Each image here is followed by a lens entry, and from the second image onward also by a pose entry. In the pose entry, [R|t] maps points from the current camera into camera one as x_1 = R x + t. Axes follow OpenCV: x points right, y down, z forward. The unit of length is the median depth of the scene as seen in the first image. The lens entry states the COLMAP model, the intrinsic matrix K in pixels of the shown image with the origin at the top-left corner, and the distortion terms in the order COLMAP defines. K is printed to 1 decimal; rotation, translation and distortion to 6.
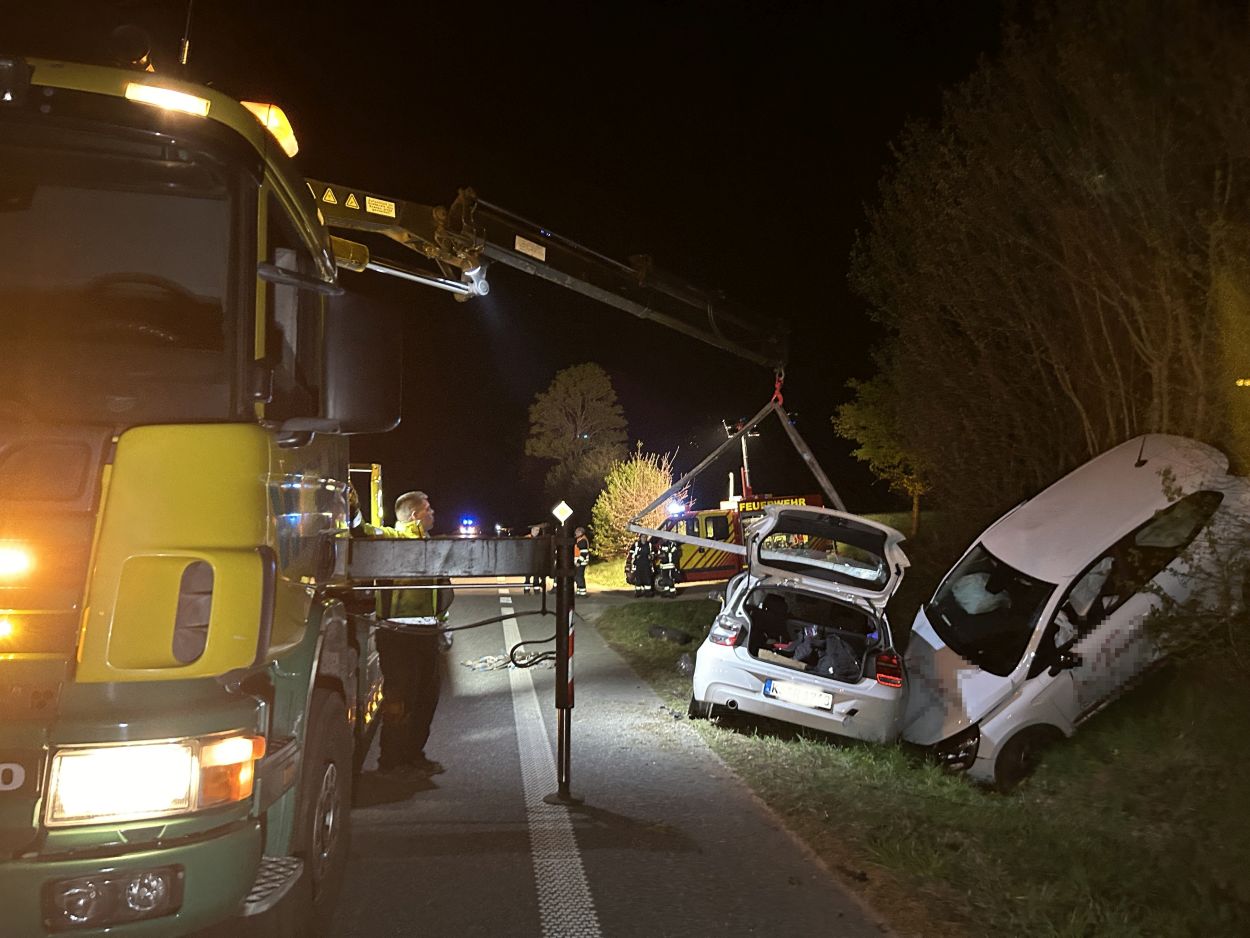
lens RADIAL K [[940.9, 0, 629.8], [0, 940.9, 475.9], [0, 0, 1]] dist [0.056529, -0.073119]
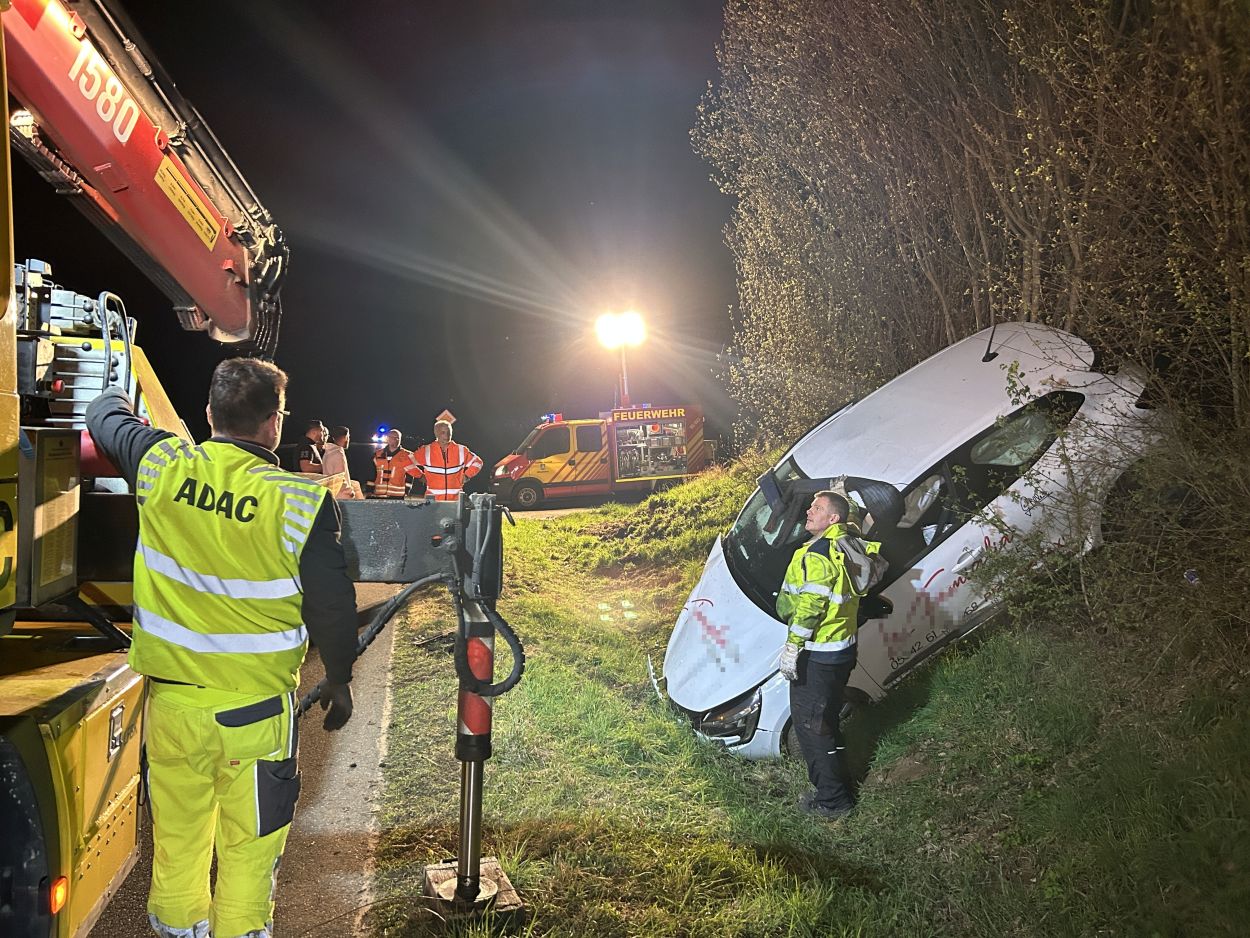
lens RADIAL K [[940.9, 0, 626.7], [0, 940.9, 478.6], [0, 0, 1]] dist [0.056529, -0.073119]
pose [[0.997116, 0.016128, 0.074162, 0.195171], [-0.023111, 0.995277, 0.094285, 0.020981], [-0.072291, -0.095727, 0.992779, 0.253734]]
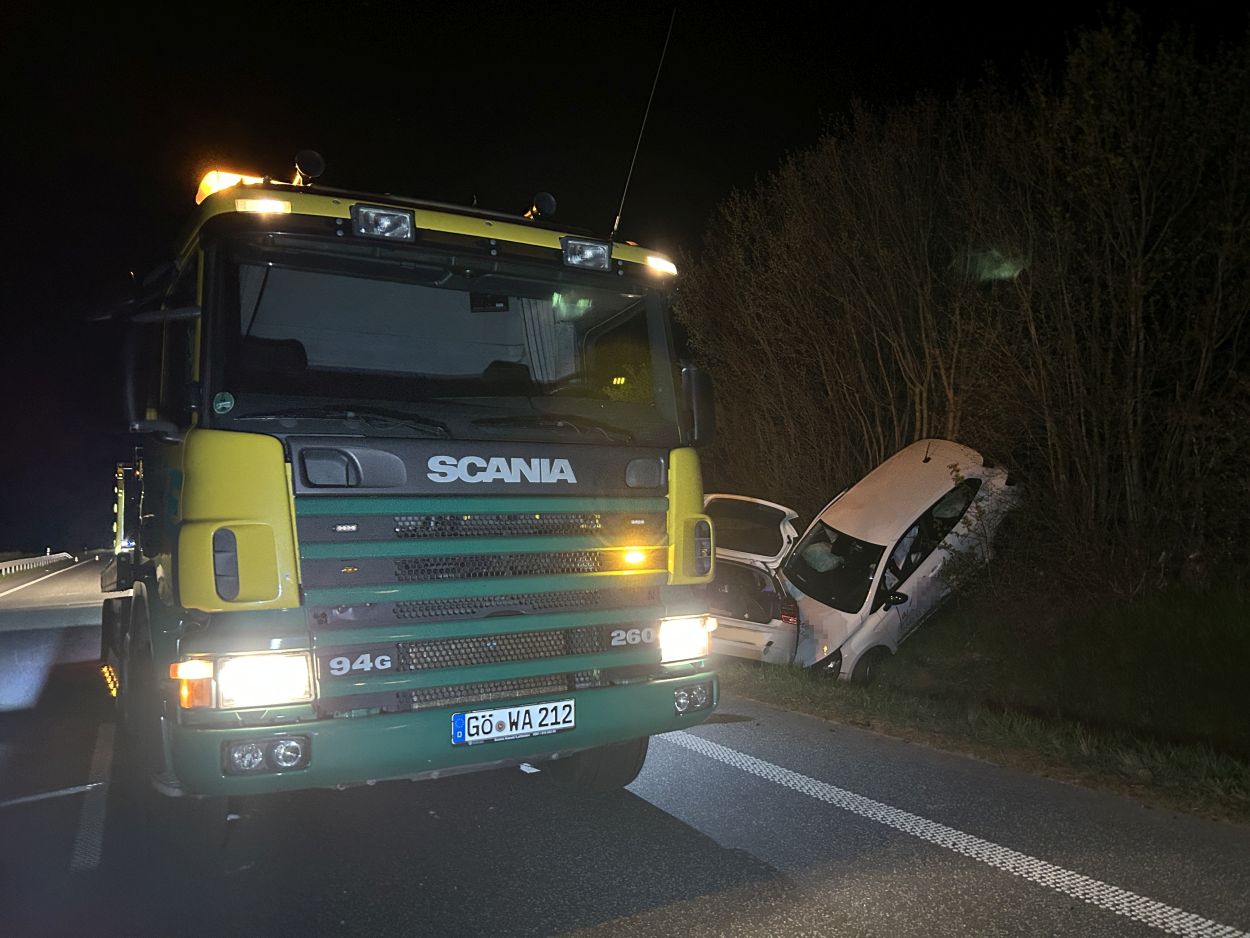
lens RADIAL K [[940.9, 0, 626.8], [0, 940.9, 461.9], [0, 0, 1]] dist [0.056529, -0.073119]
pose [[0.947781, -0.011406, 0.318718, -0.363571], [0.015826, 0.999811, -0.011284, -0.001520], [-0.318529, 0.015739, 0.947783, -0.215378]]
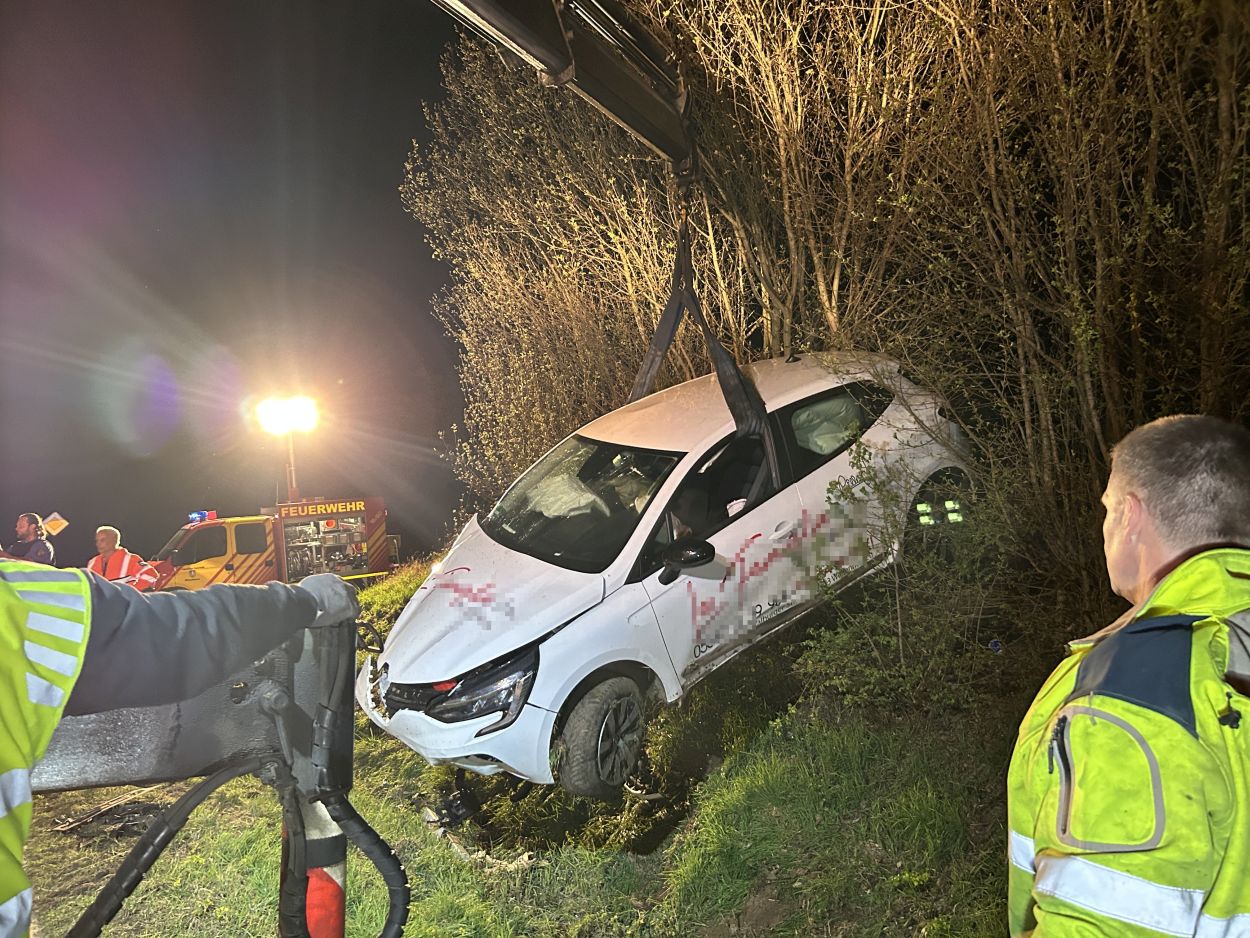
lens RADIAL K [[940.9, 0, 621.4], [0, 940.9, 471.4], [0, 0, 1]] dist [0.056529, -0.073119]
pose [[0.909007, 0.013172, 0.416574, 0.134444], [-0.005197, 0.999781, -0.020274, 0.041017], [-0.416749, 0.016264, 0.908876, 0.421391]]
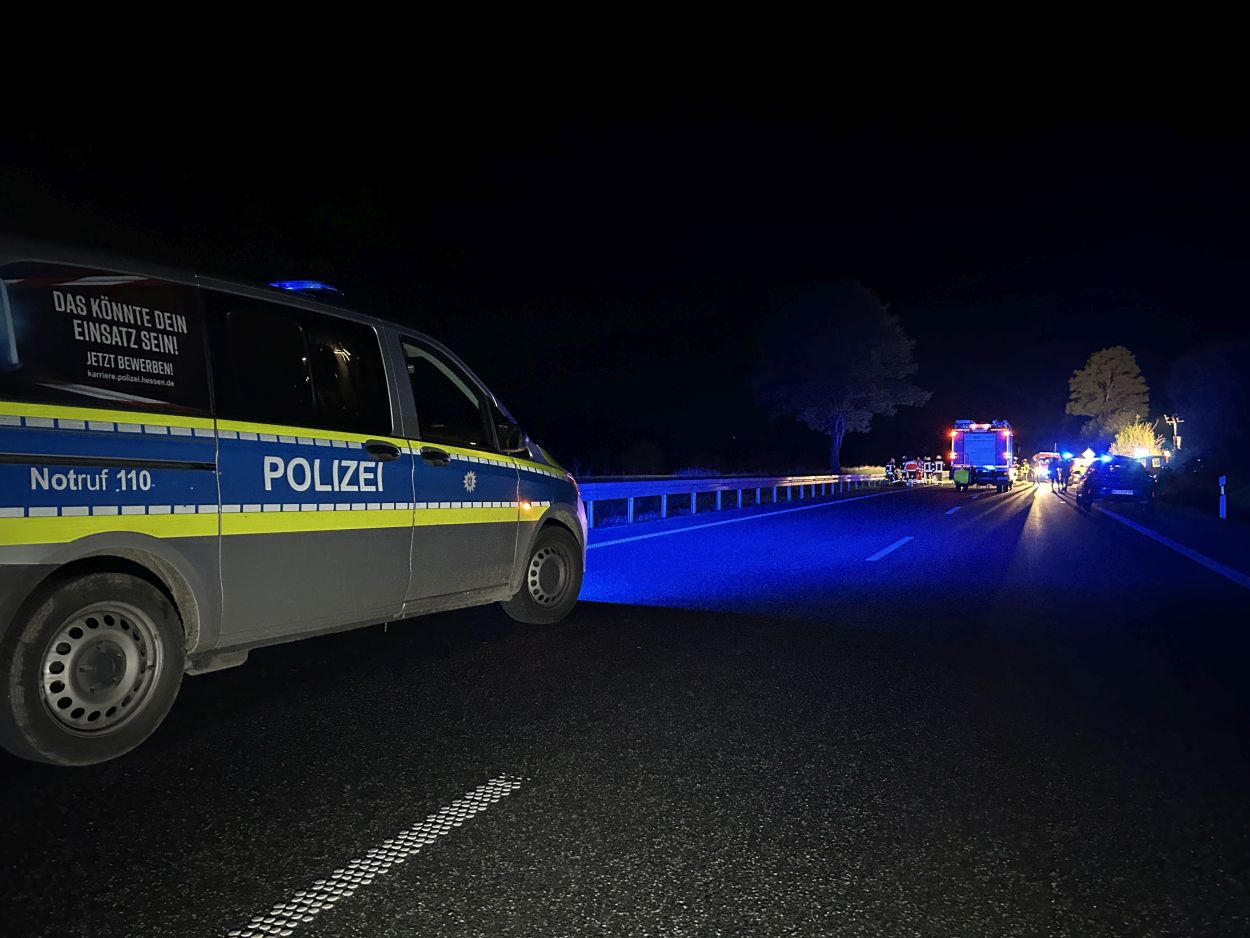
lens RADIAL K [[940.9, 0, 622.2], [0, 940.9, 475.9], [0, 0, 1]] dist [0.056529, -0.073119]
pose [[0.853527, 0.020338, -0.520652, 0.579766], [0.014418, 0.997933, 0.062618, -0.240253], [0.520850, -0.060953, 0.851469, -5.091315]]
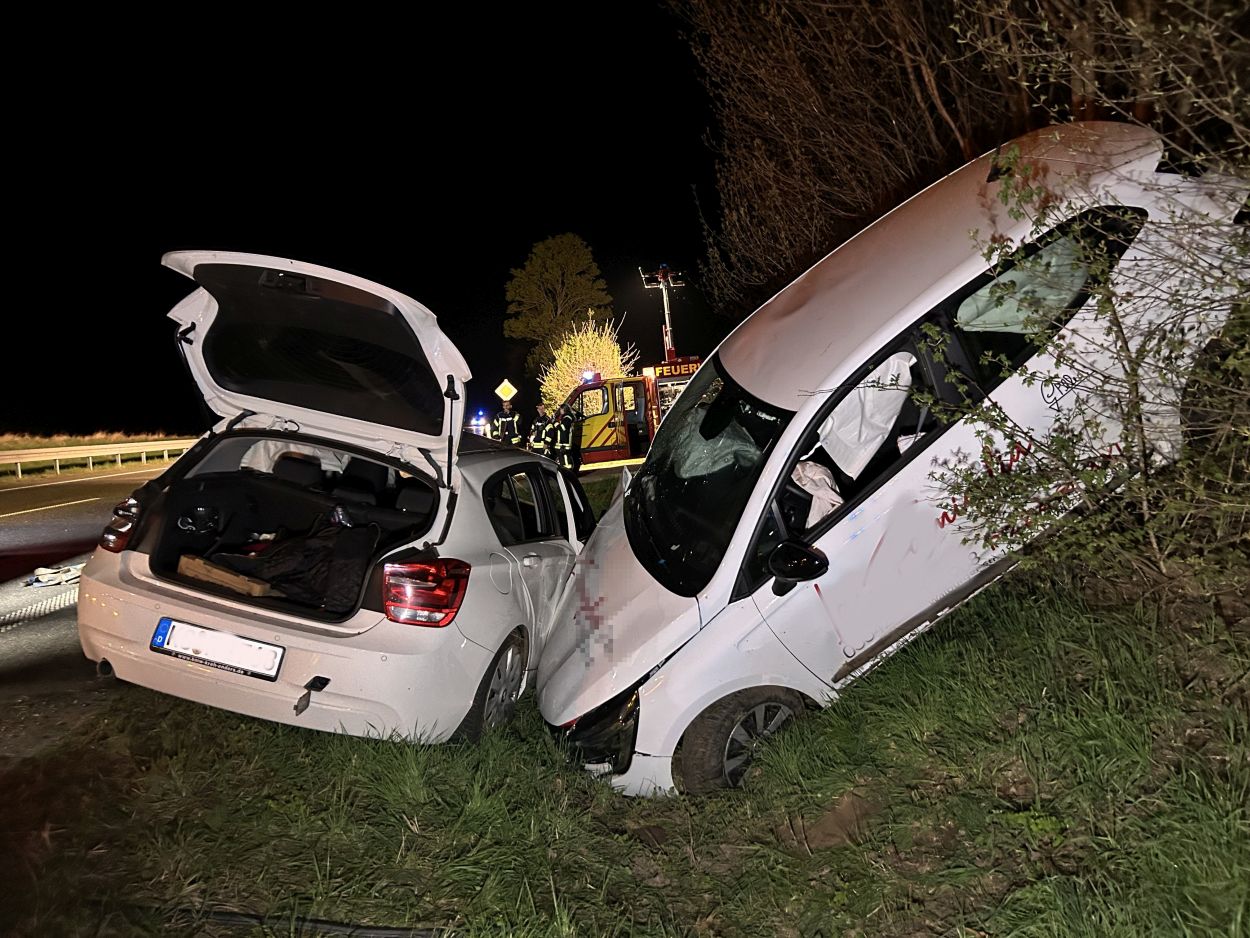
lens RADIAL K [[940.9, 0, 626.9], [0, 940.9, 471.2], [0, 0, 1]] dist [0.056529, -0.073119]
pose [[0.999062, -0.021818, -0.037408, 0.379018], [0.025837, 0.993534, 0.110559, 0.088360], [0.034754, -0.111422, 0.993165, 0.504933]]
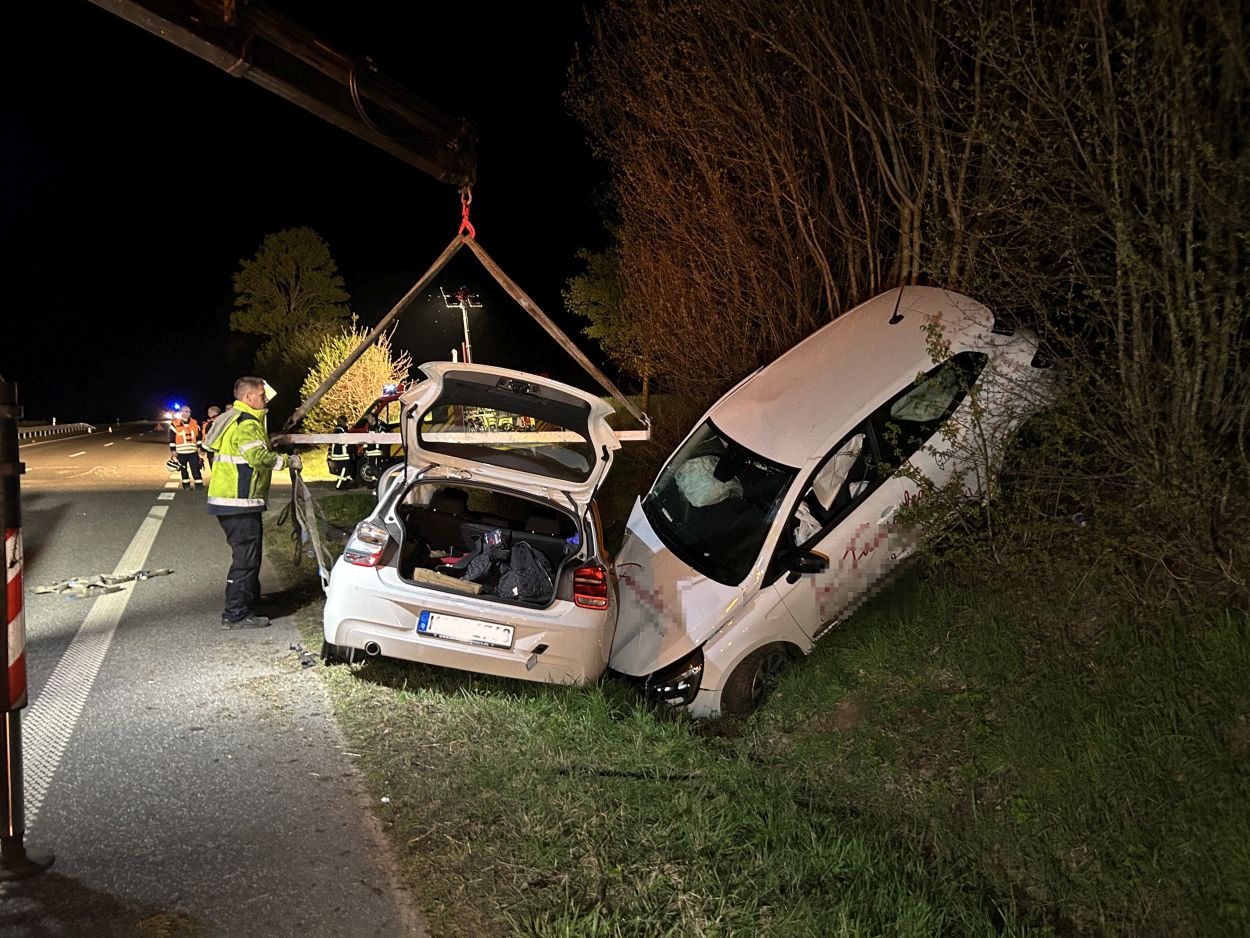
lens RADIAL K [[940.9, 0, 616.7], [0, 940.9, 463.0], [0, 0, 1]] dist [0.056529, -0.073119]
pose [[0.966810, -0.016087, 0.254988, 0.101738], [-0.011581, 0.994231, 0.106638, 0.027550], [-0.255232, -0.106051, 0.961046, 0.282784]]
